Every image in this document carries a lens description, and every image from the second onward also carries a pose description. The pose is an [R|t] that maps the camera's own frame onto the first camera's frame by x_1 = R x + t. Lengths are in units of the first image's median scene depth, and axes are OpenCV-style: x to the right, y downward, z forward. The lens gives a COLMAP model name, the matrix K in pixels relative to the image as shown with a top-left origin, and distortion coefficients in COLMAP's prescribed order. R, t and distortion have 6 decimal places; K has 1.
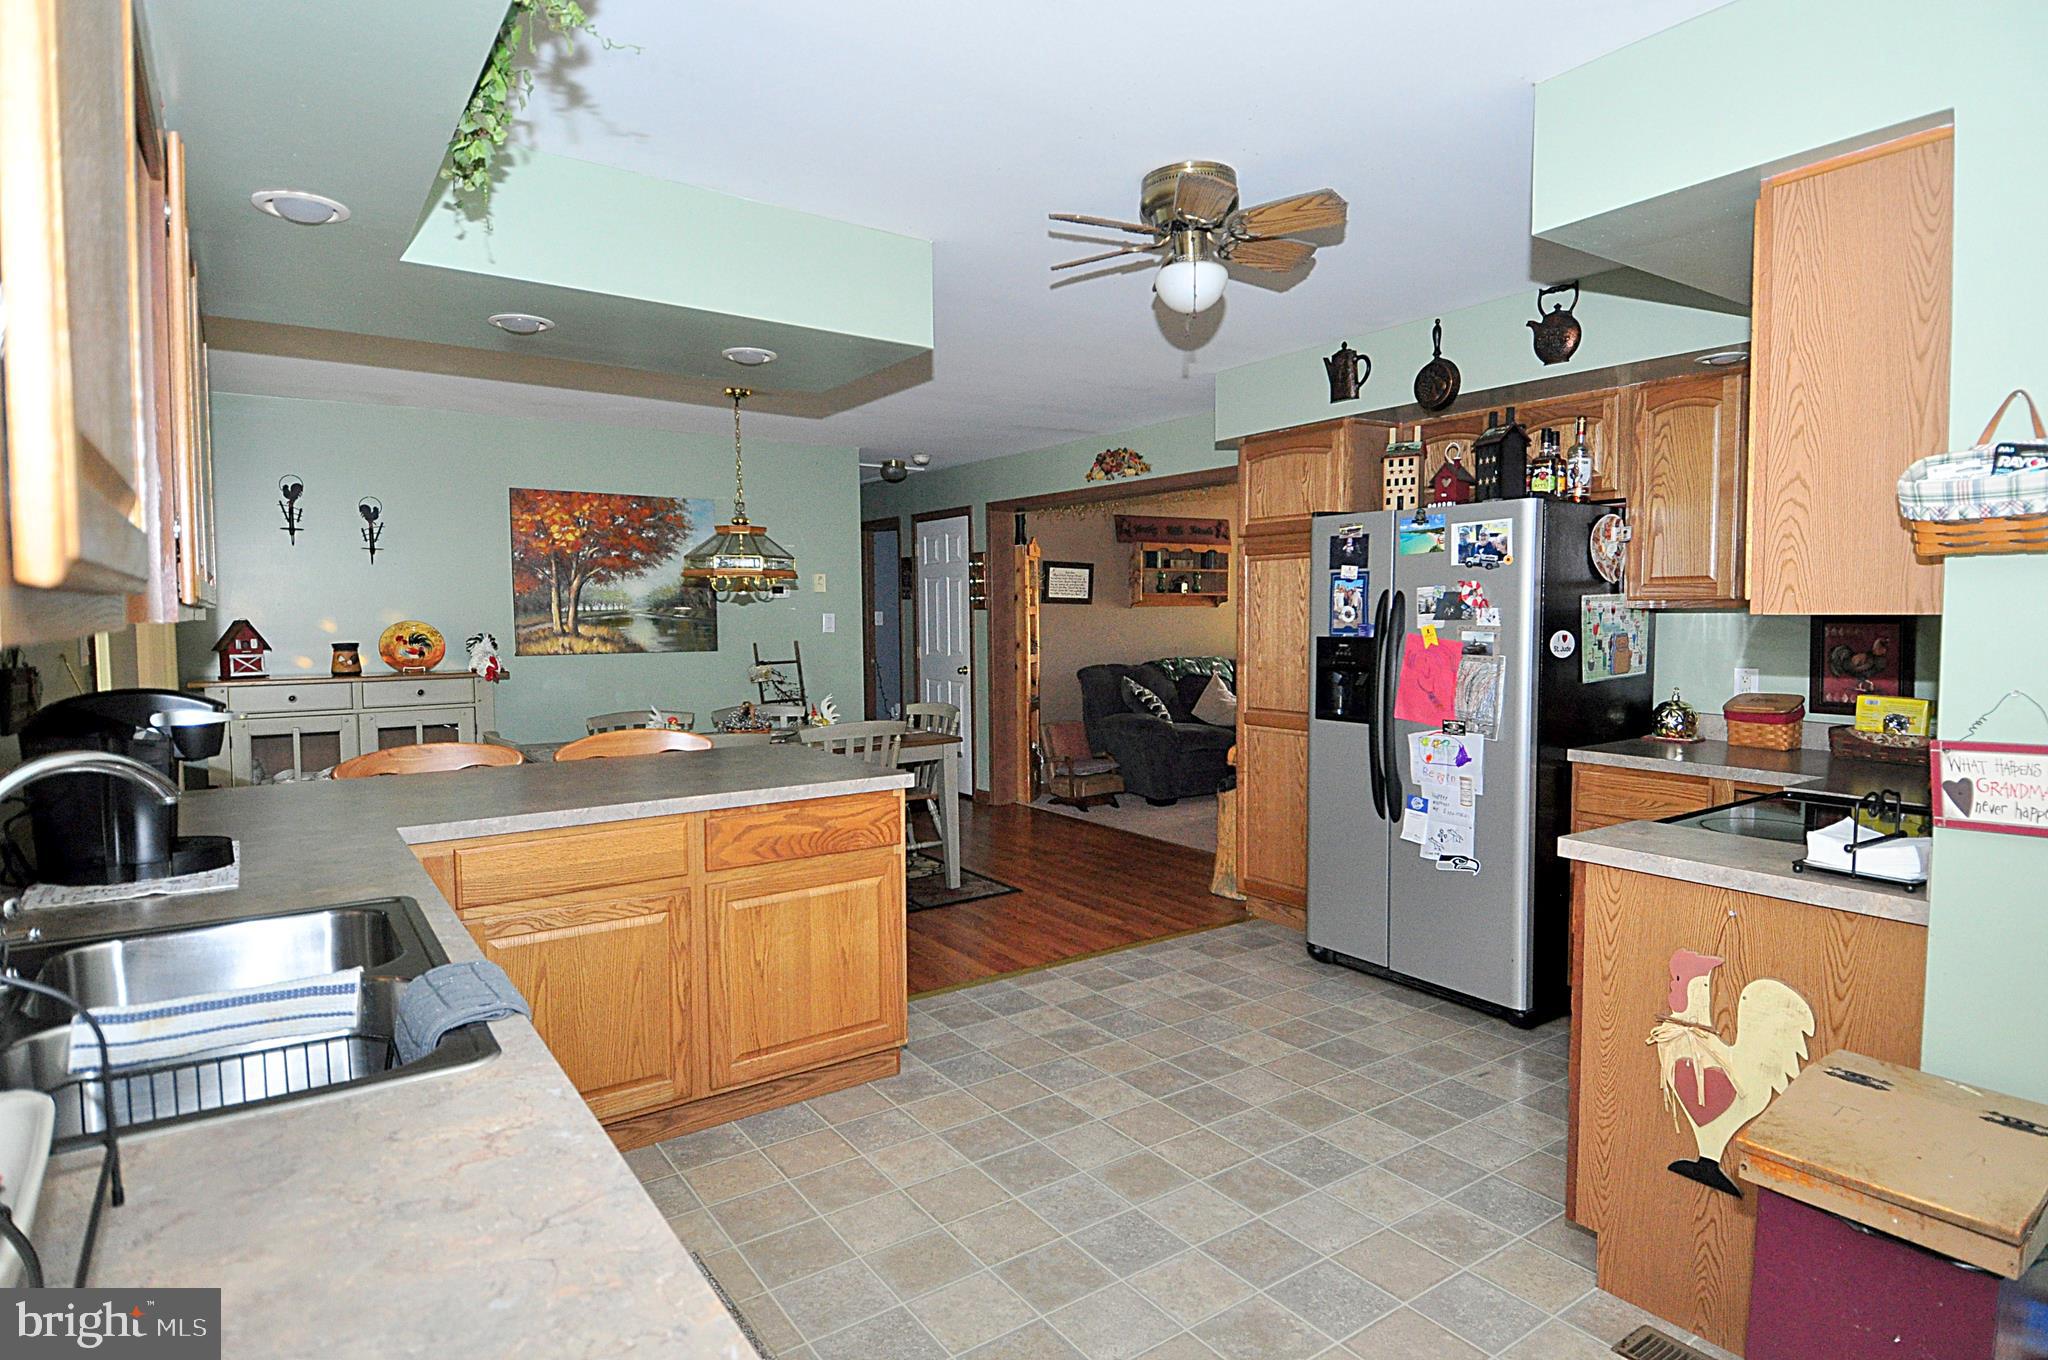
lens RADIAL K [[1056.6, 0, 1041.8], [0, 1056.6, 676.3], [0, 0, 1]] dist [0.049024, -0.053123]
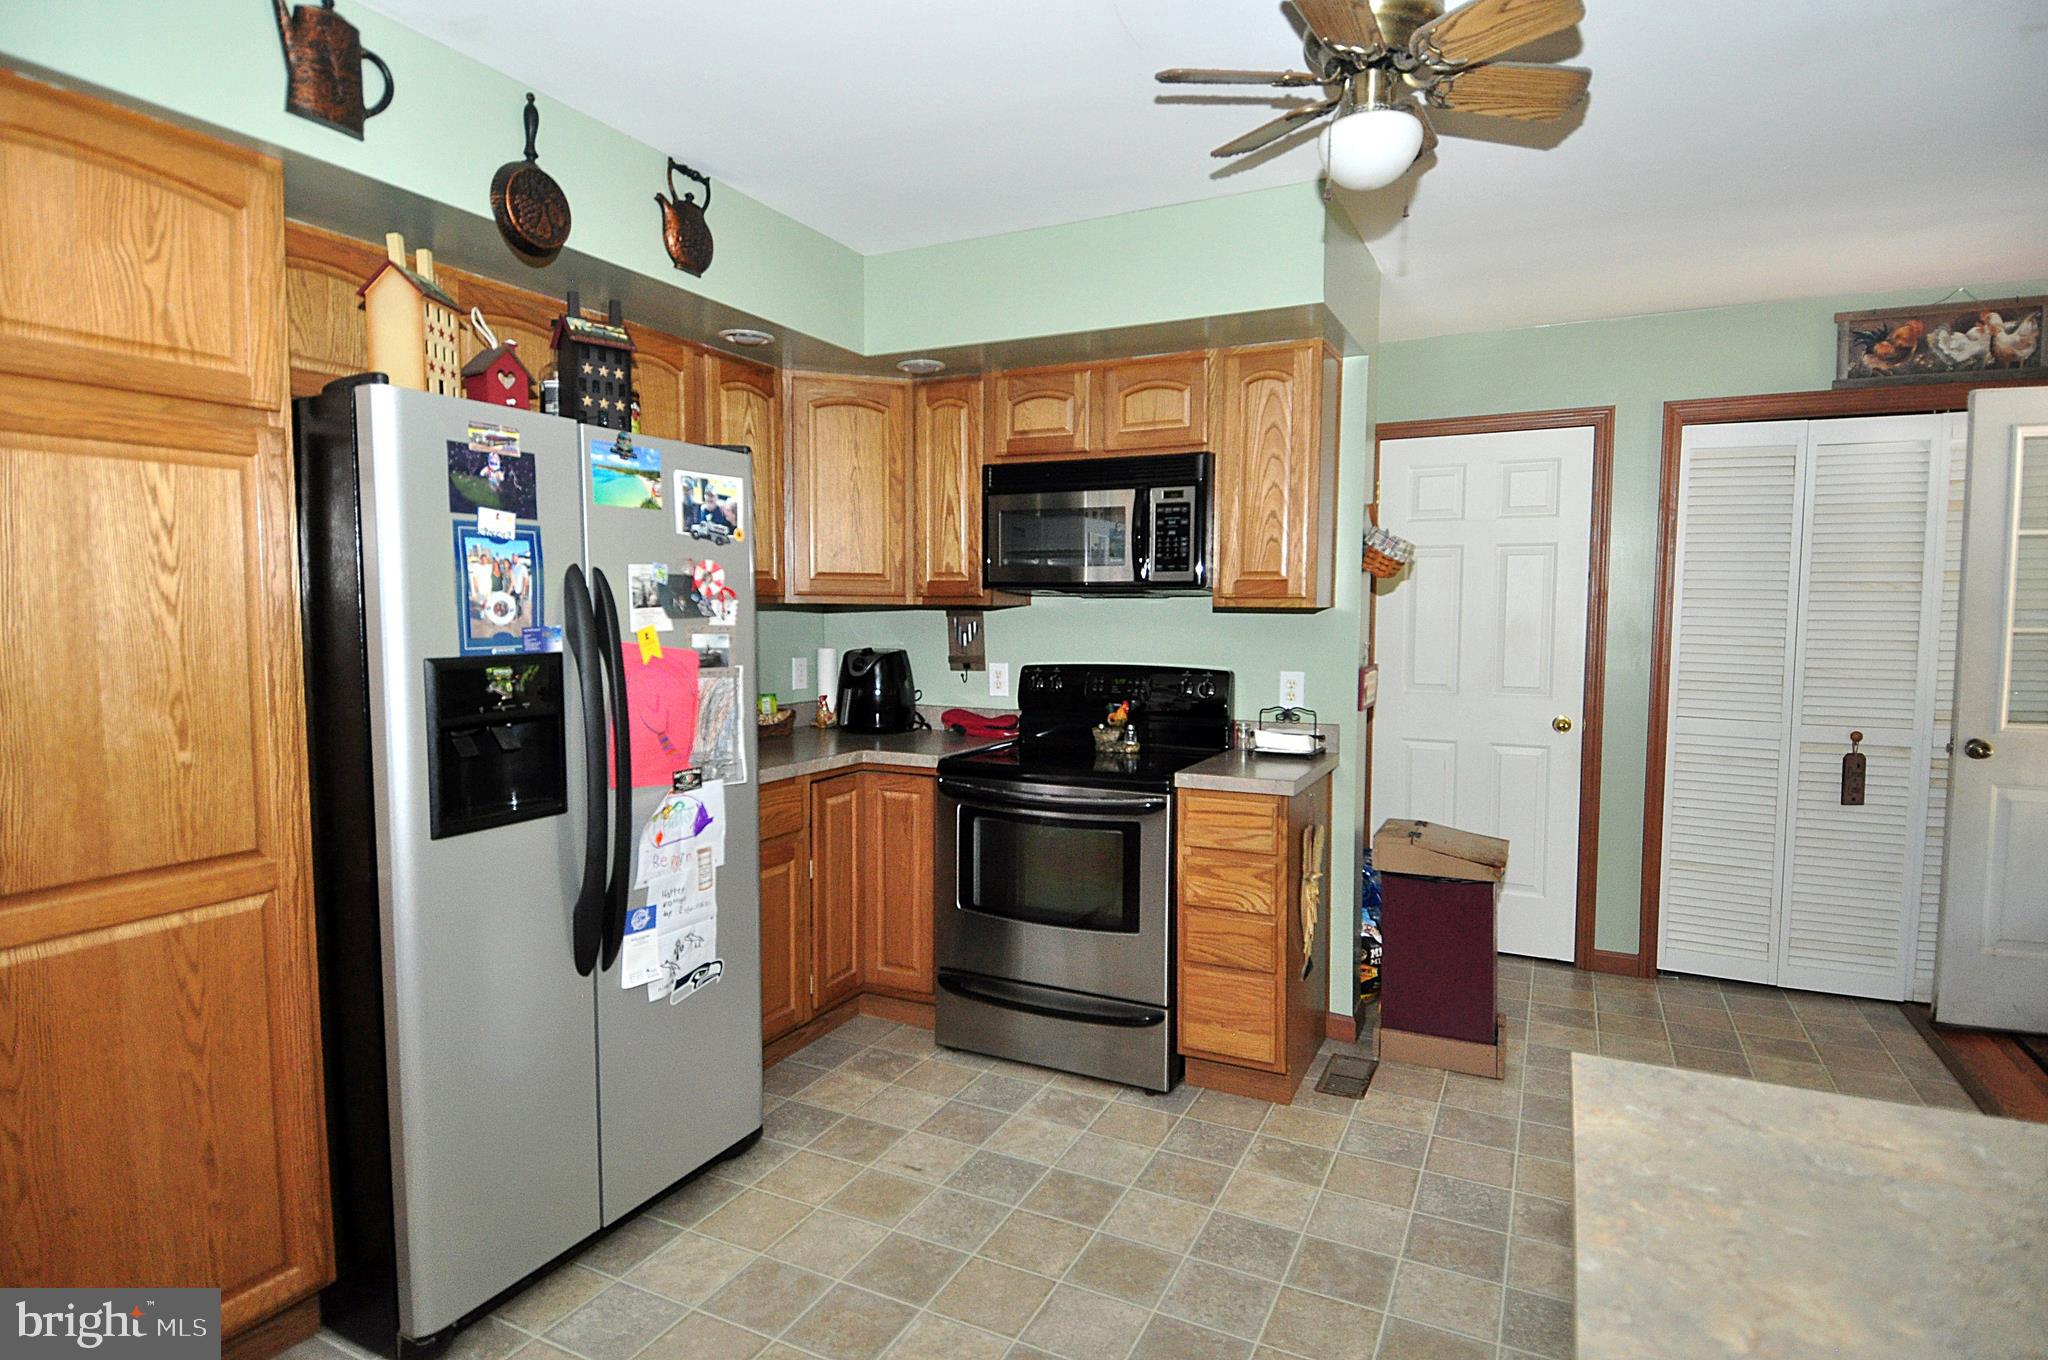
lens RADIAL K [[1056.6, 0, 1041.8], [0, 1056.6, 676.3], [0, 0, 1]] dist [0.049024, -0.053123]
pose [[-0.462283, -0.056193, 0.884950, -0.293126], [0.053888, 0.994365, 0.091291, -0.063866], [-0.885093, 0.089890, -0.456650, 1.089927]]
